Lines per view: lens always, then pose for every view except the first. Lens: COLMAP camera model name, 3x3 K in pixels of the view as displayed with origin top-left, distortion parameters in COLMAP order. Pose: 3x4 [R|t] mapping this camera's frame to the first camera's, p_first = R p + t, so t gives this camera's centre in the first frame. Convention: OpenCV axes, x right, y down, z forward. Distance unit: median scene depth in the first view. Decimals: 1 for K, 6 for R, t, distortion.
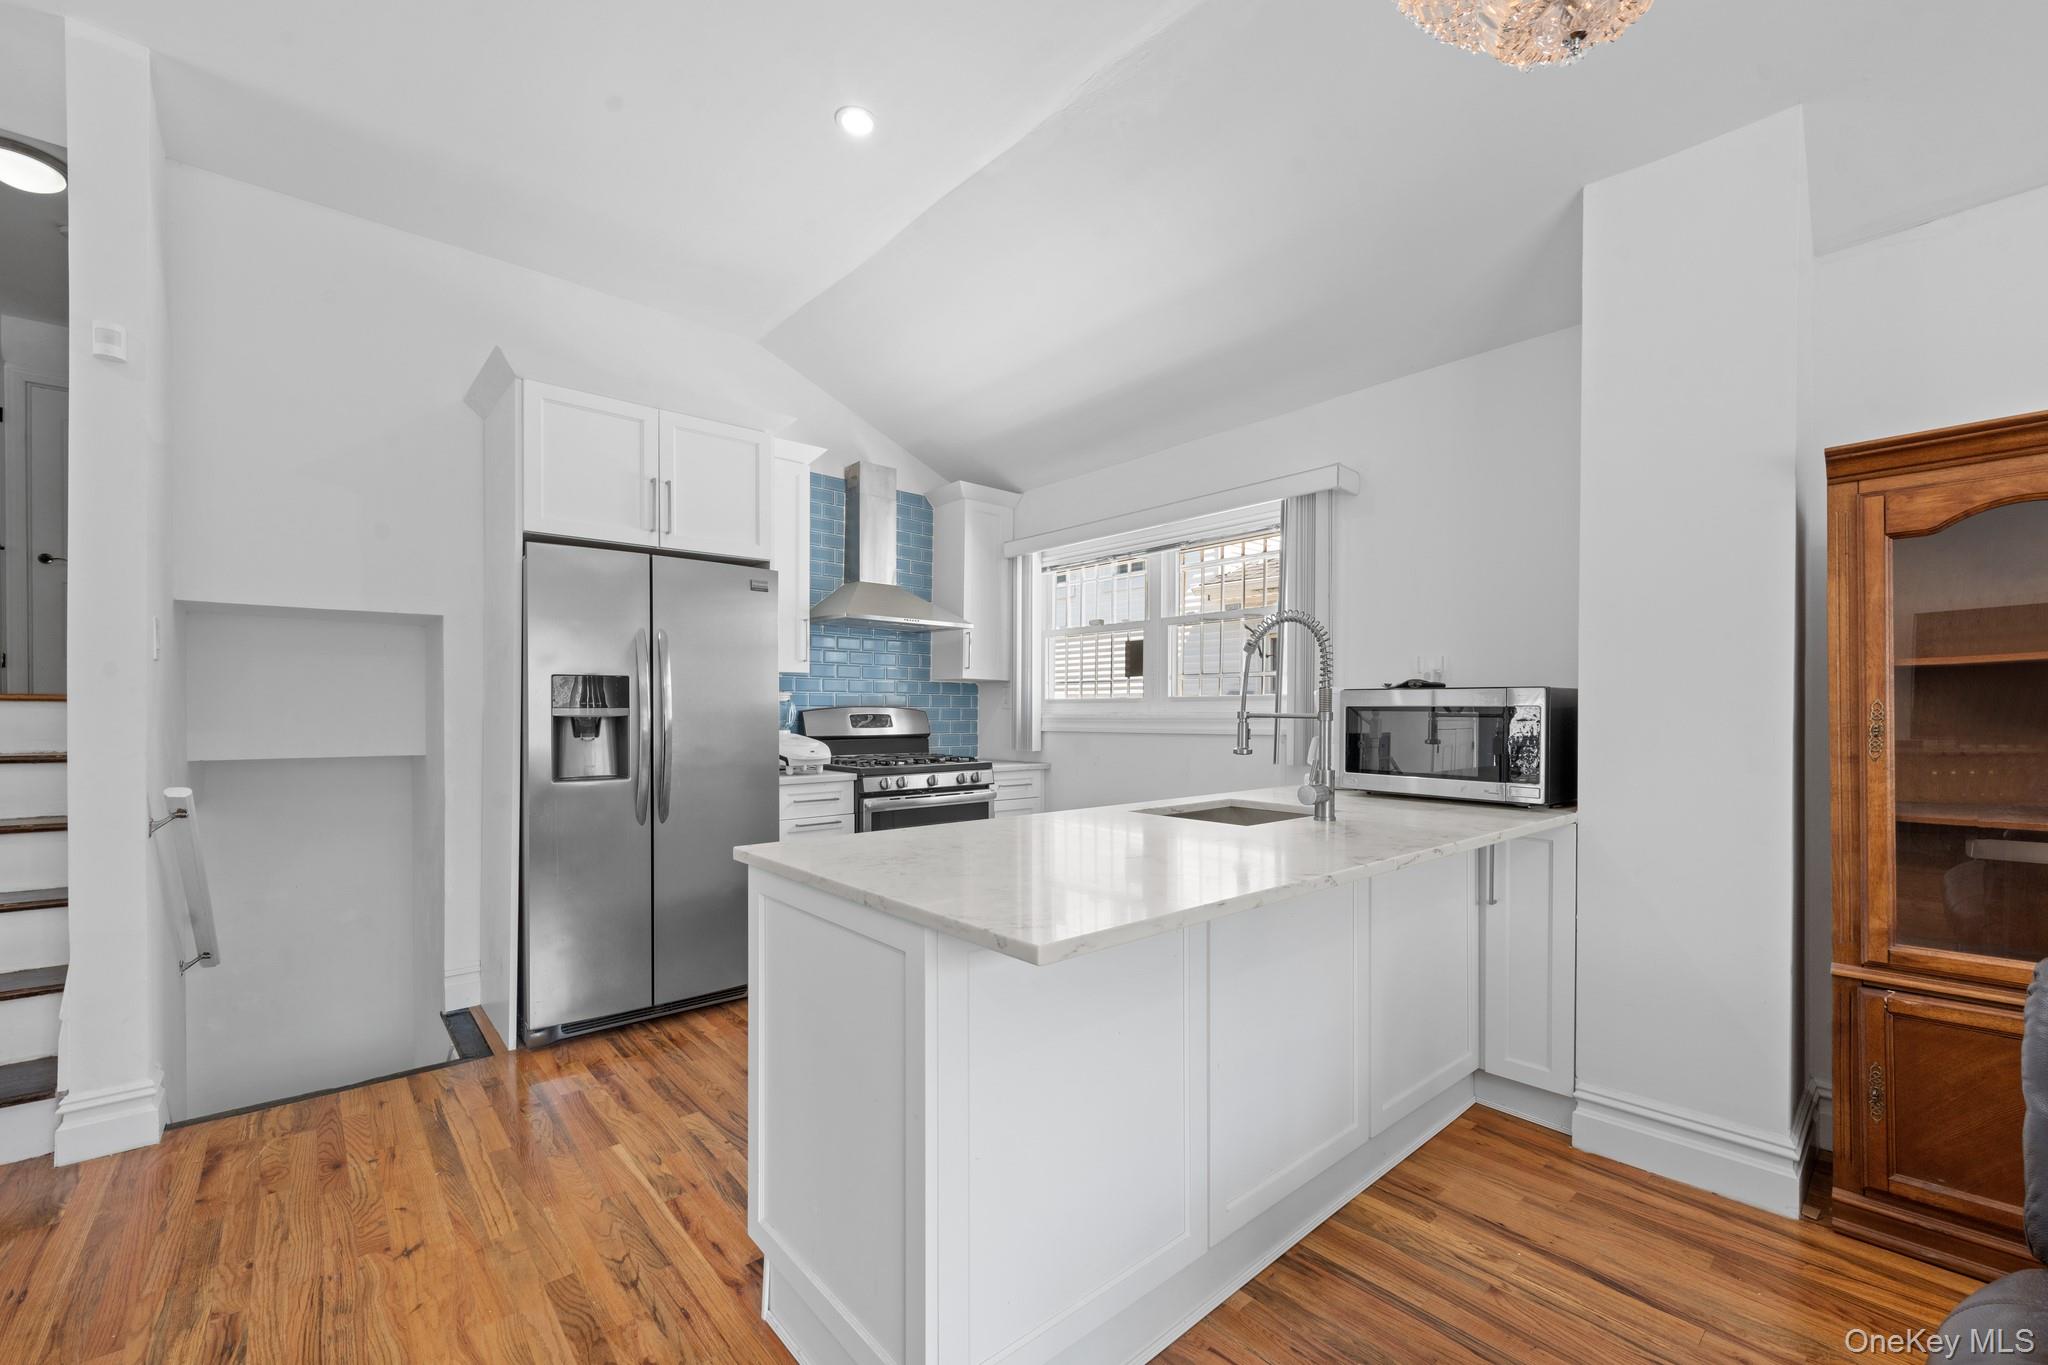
lens RADIAL K [[833.7, 0, 1028.3], [0, 833.7, 728.9], [0, 0, 1]] dist [0.000726, -0.000019]
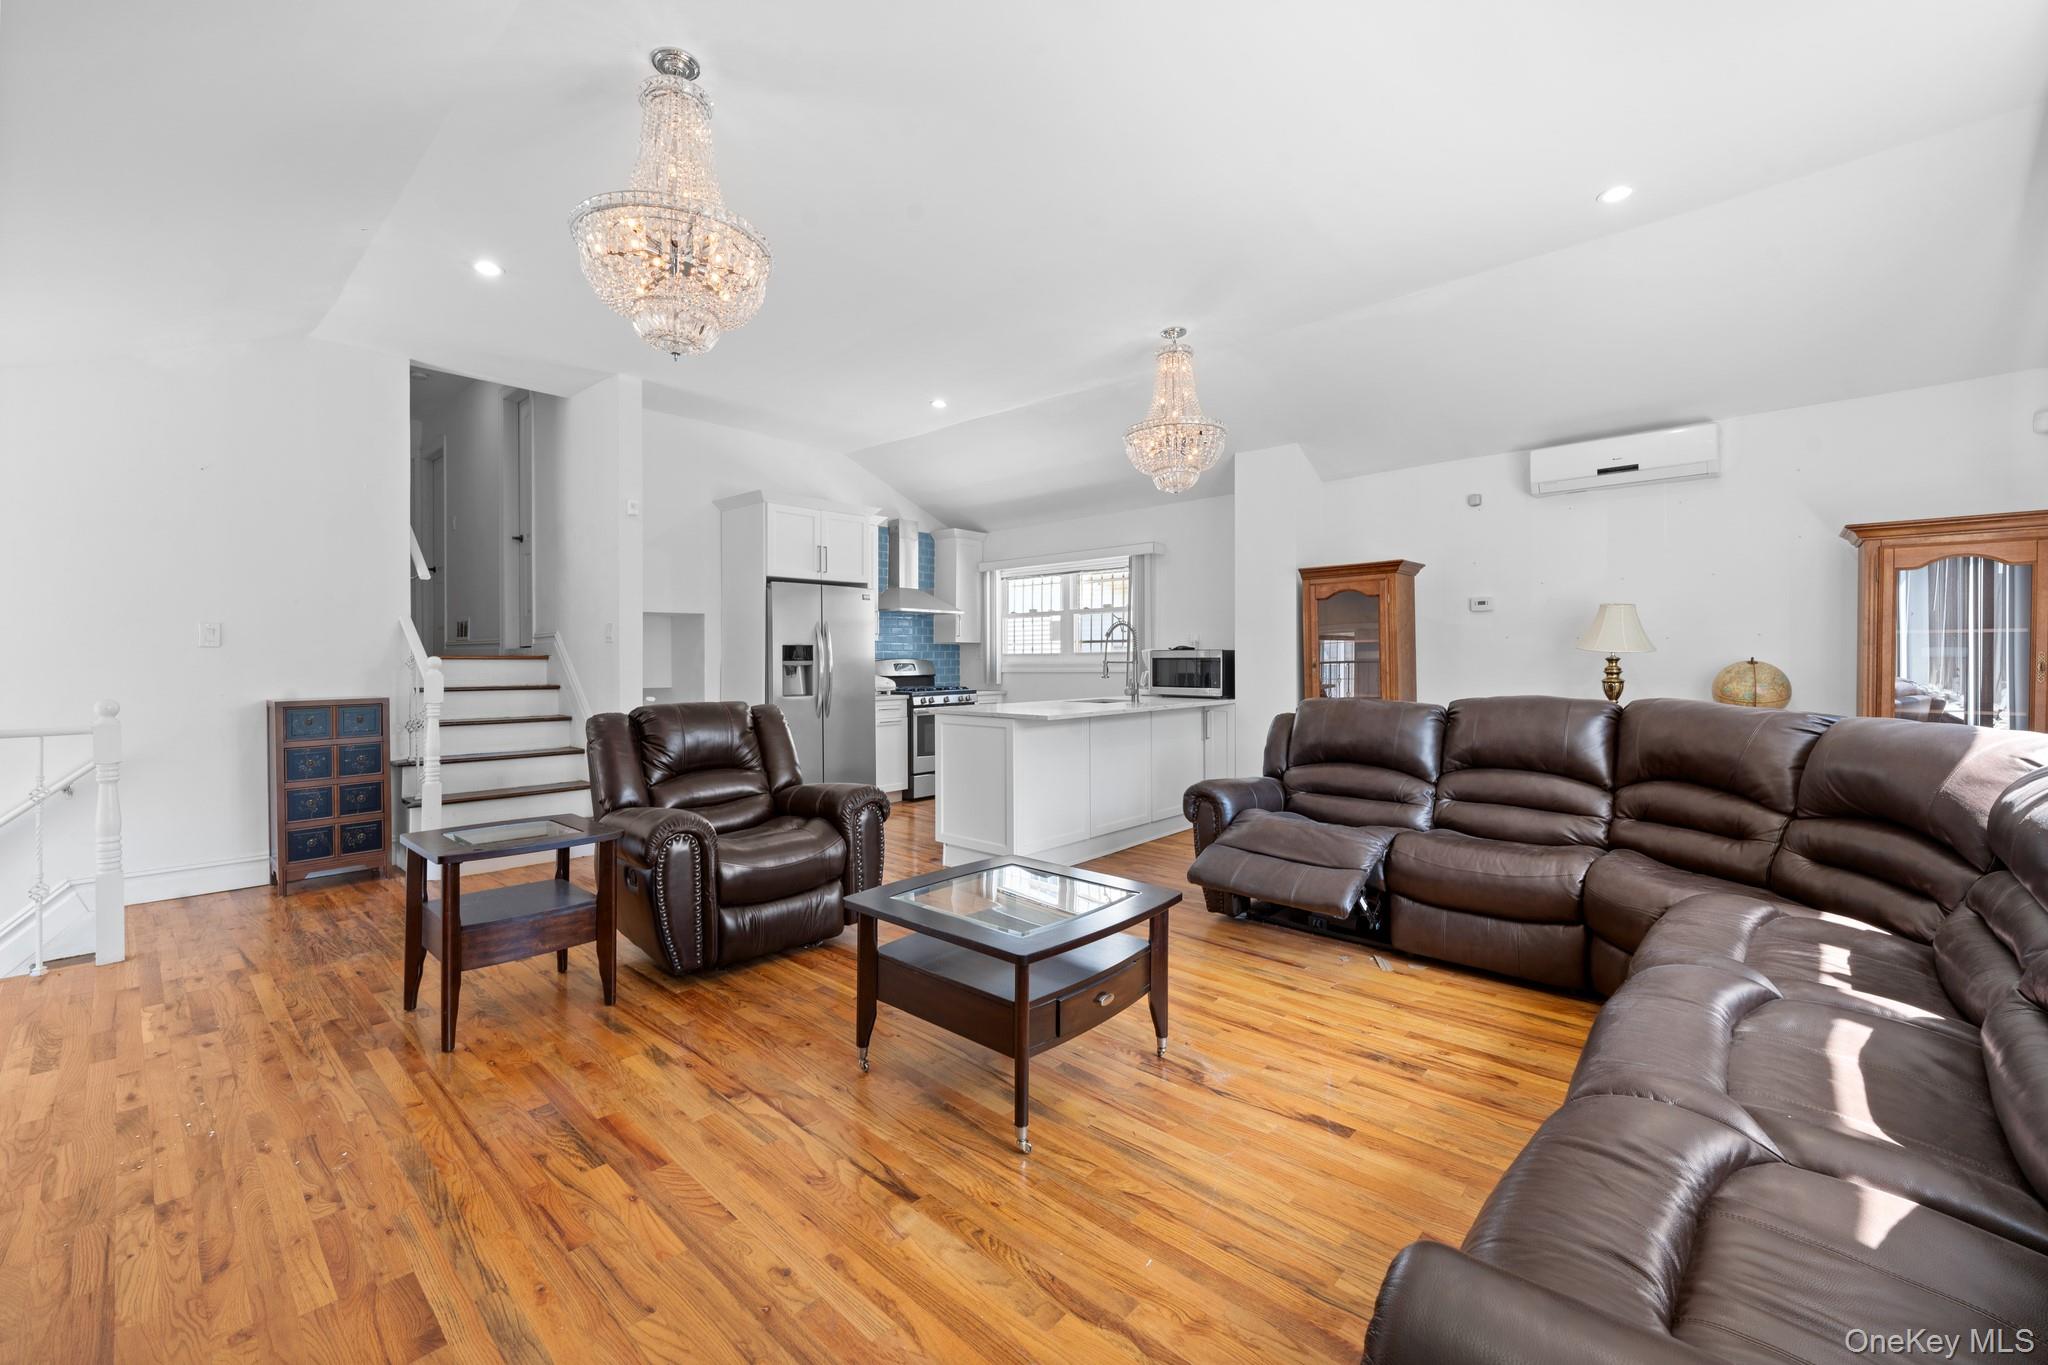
lens RADIAL K [[825.6, 0, 1023.0], [0, 825.6, 675.2], [0, 0, 1]] dist [-0.000869, -0.000074]
pose [[0.993682, -0.008232, 0.111928, -0.148184], [0.008556, 0.999960, -0.002421, 0.014718], [-0.111904, 0.003363, 0.993713, -0.797746]]
